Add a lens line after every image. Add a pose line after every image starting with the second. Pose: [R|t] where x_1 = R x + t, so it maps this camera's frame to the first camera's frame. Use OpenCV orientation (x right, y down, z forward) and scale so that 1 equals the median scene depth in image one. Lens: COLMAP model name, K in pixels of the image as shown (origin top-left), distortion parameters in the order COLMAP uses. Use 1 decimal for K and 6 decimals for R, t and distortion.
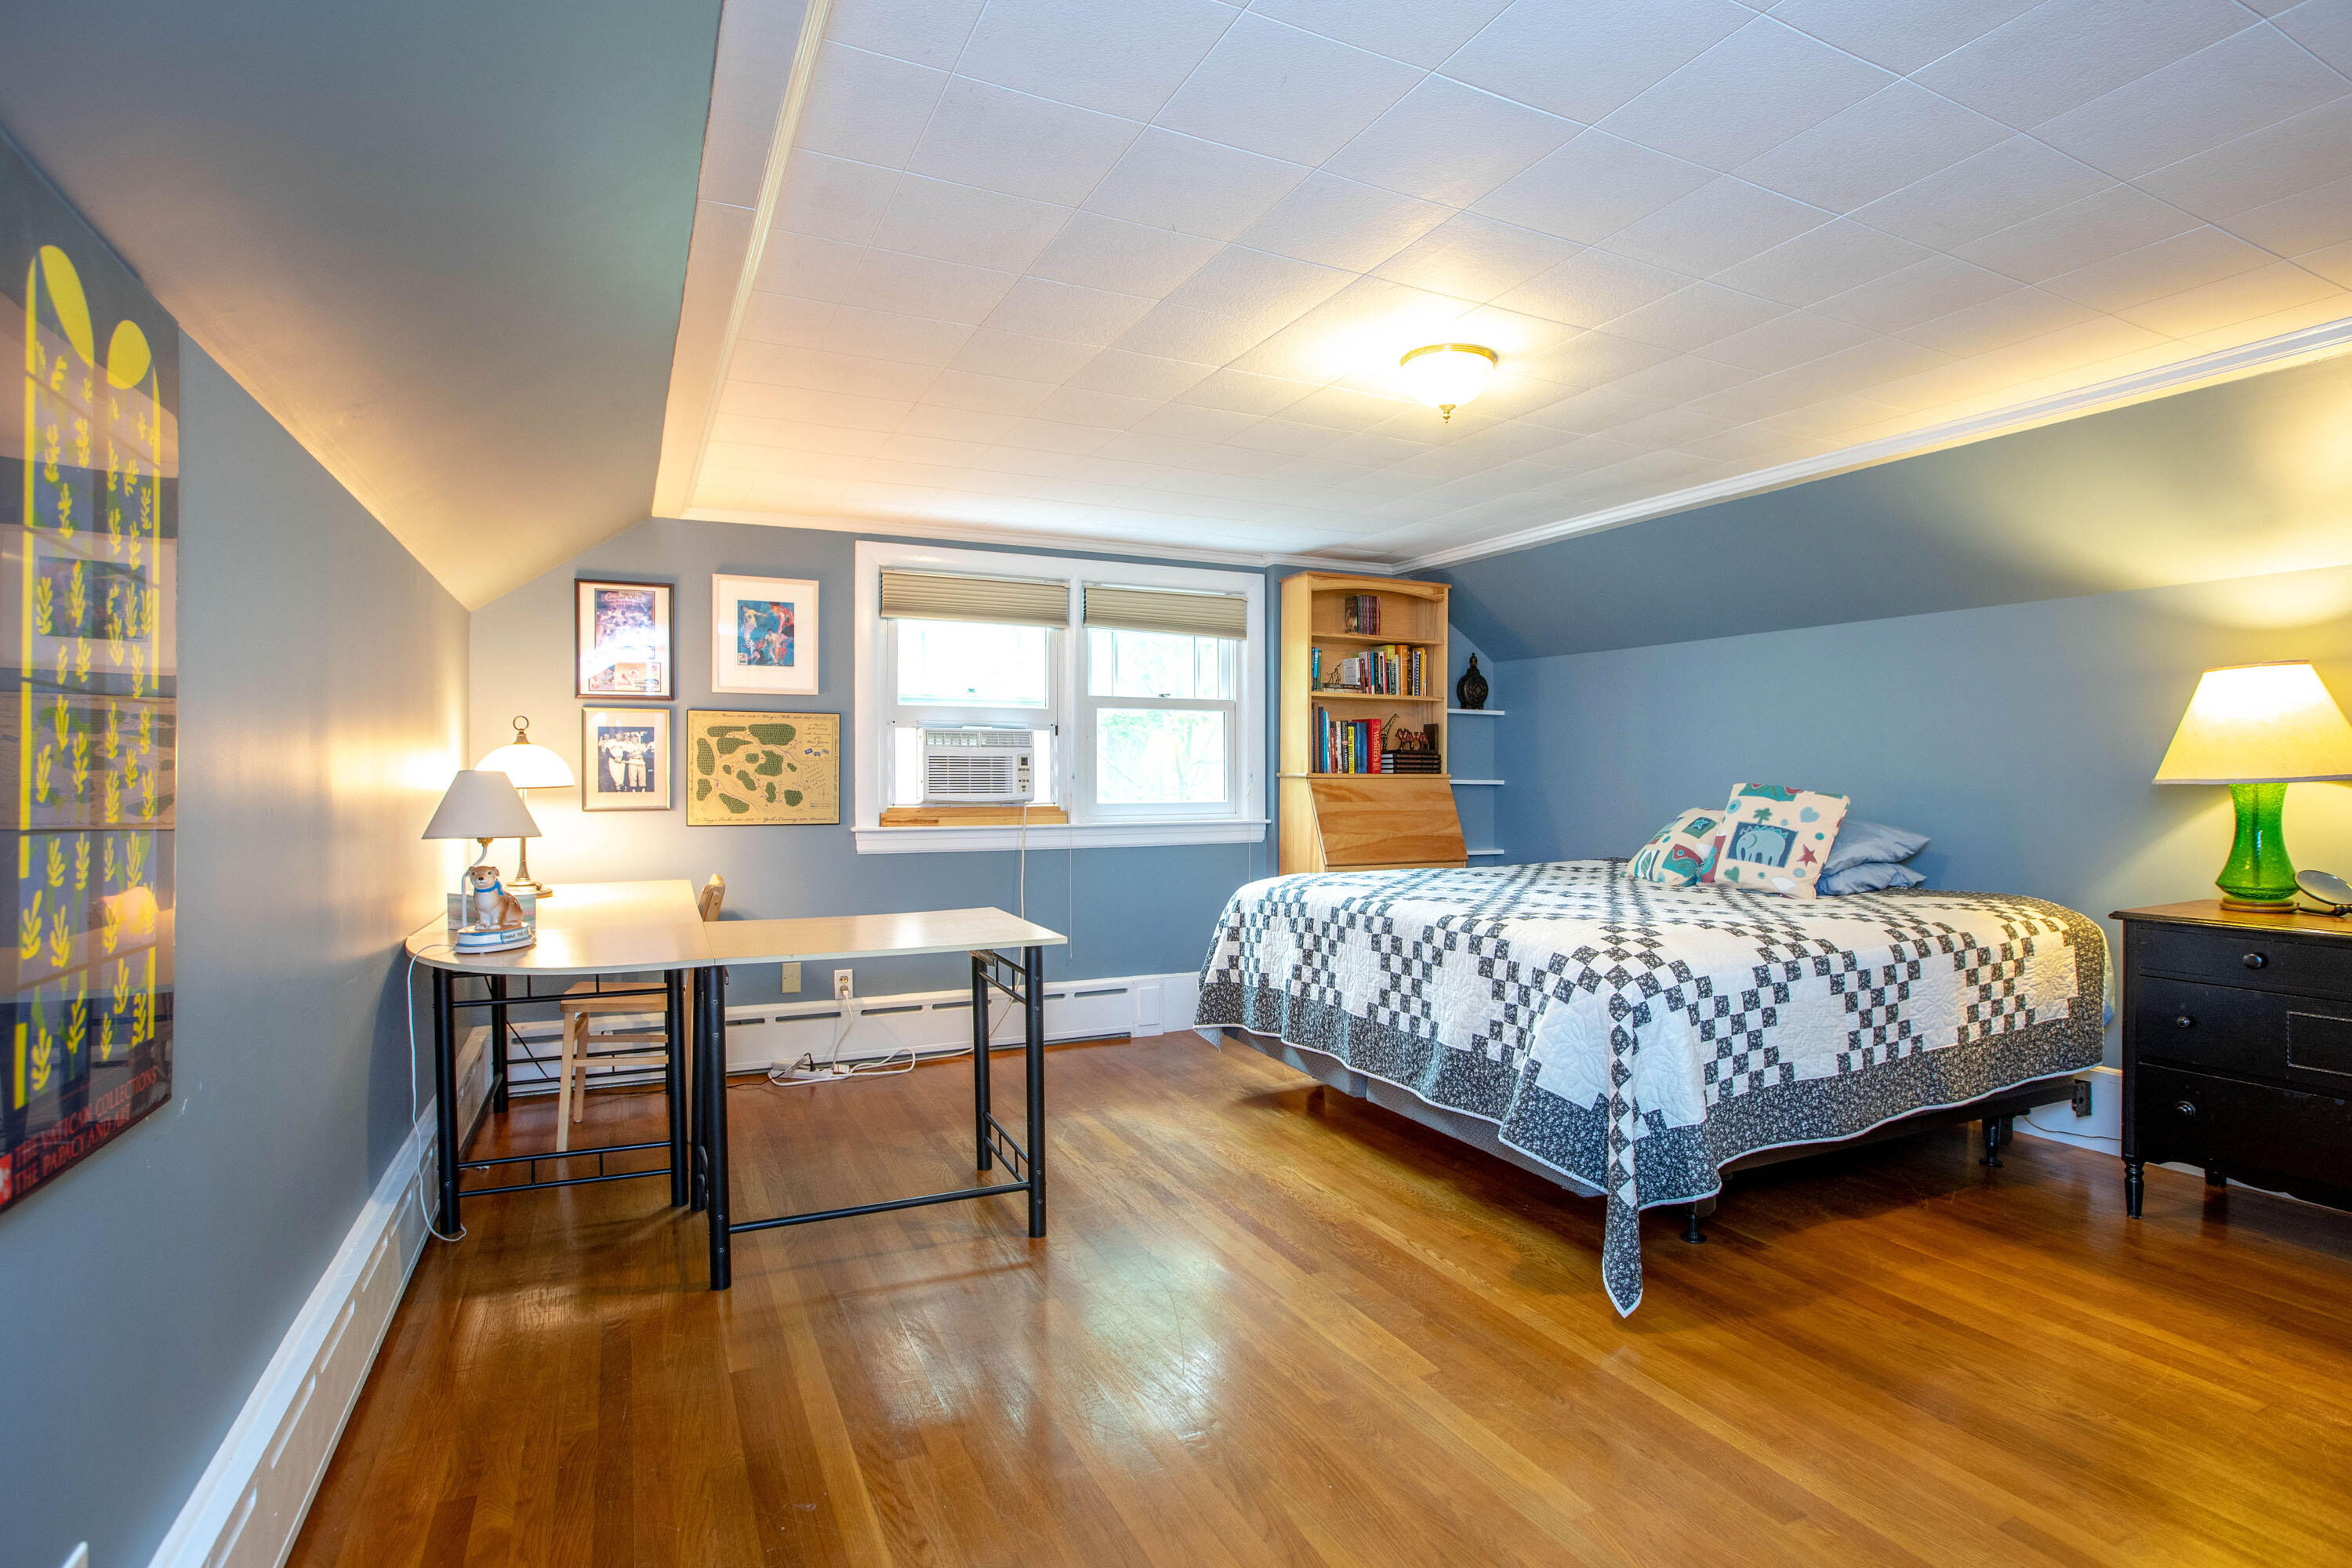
lens RADIAL K [[1172.4, 0, 1176.0], [0, 1172.4, 784.0], [0, 0, 1]] dist [-0.057038, 0.000764]
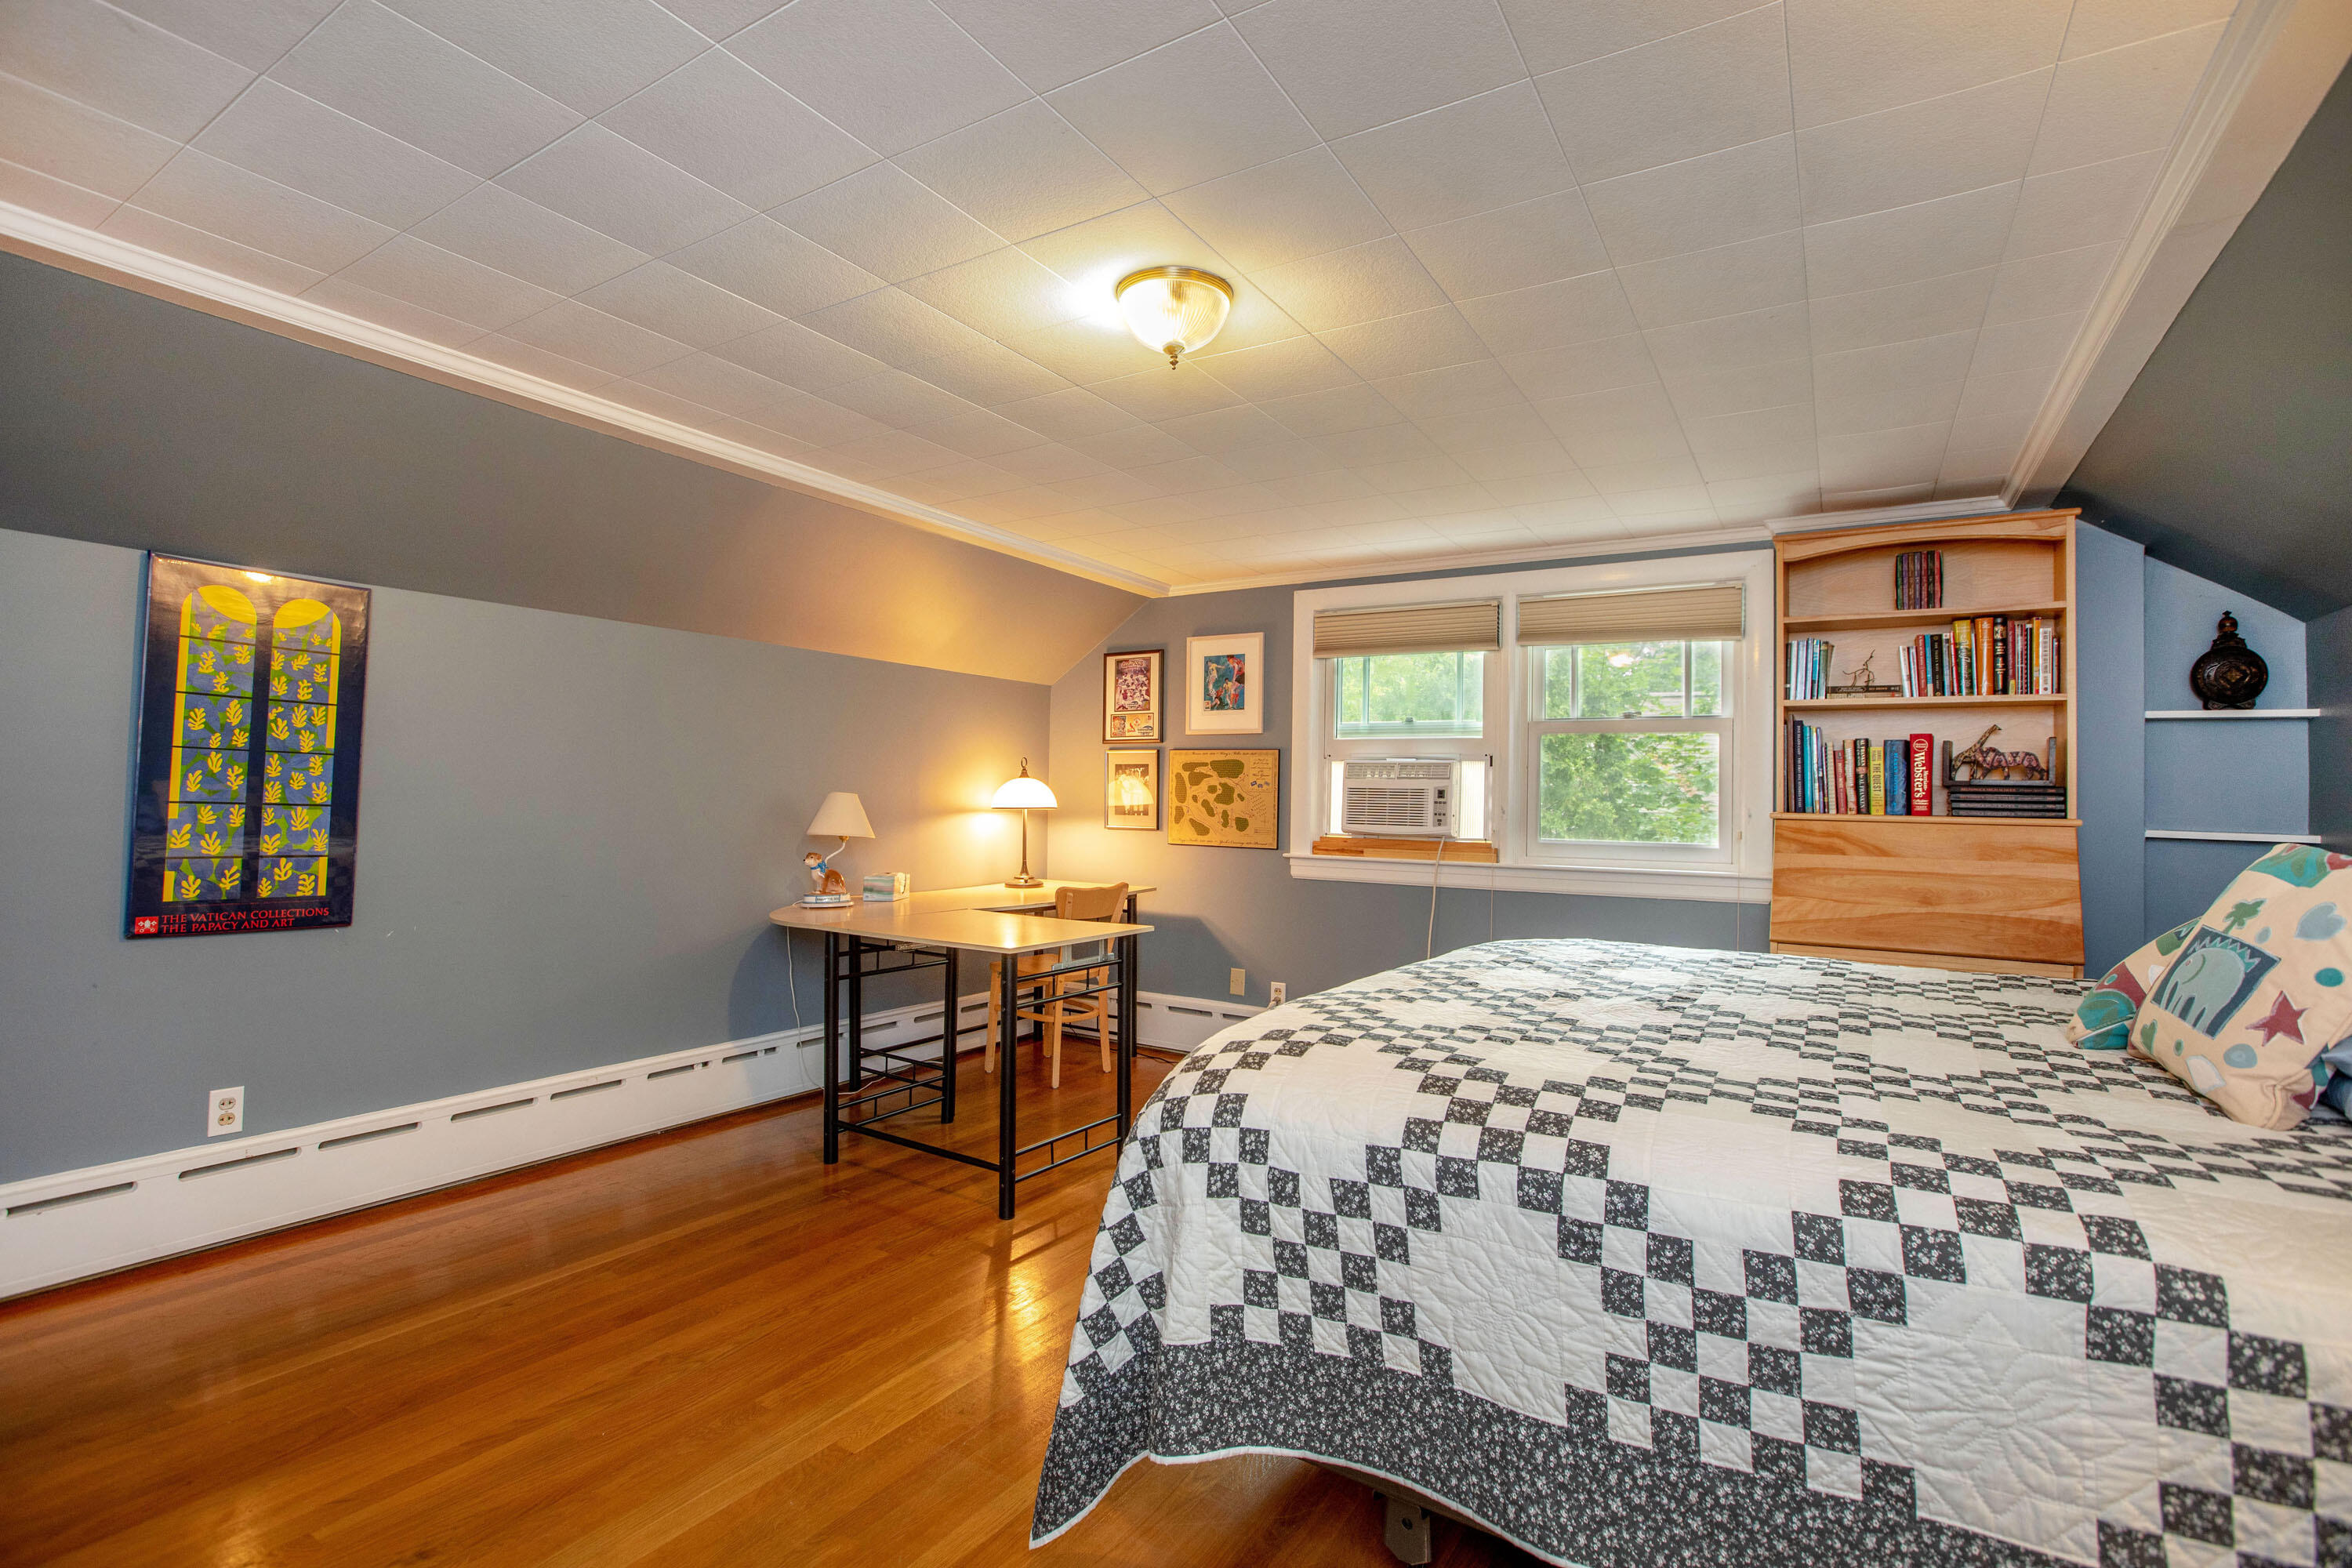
lens RADIAL K [[1082.7, 0, 1176.0], [0, 1082.7, 784.0], [0, 0, 1]] dist [-0.052506, 0.017627]
pose [[0.536831, -0.003239, -0.843683, 0.538291], [-0.027440, 0.999397, -0.021296, -0.003048], [0.843243, 0.034583, 0.536418, 0.377763]]
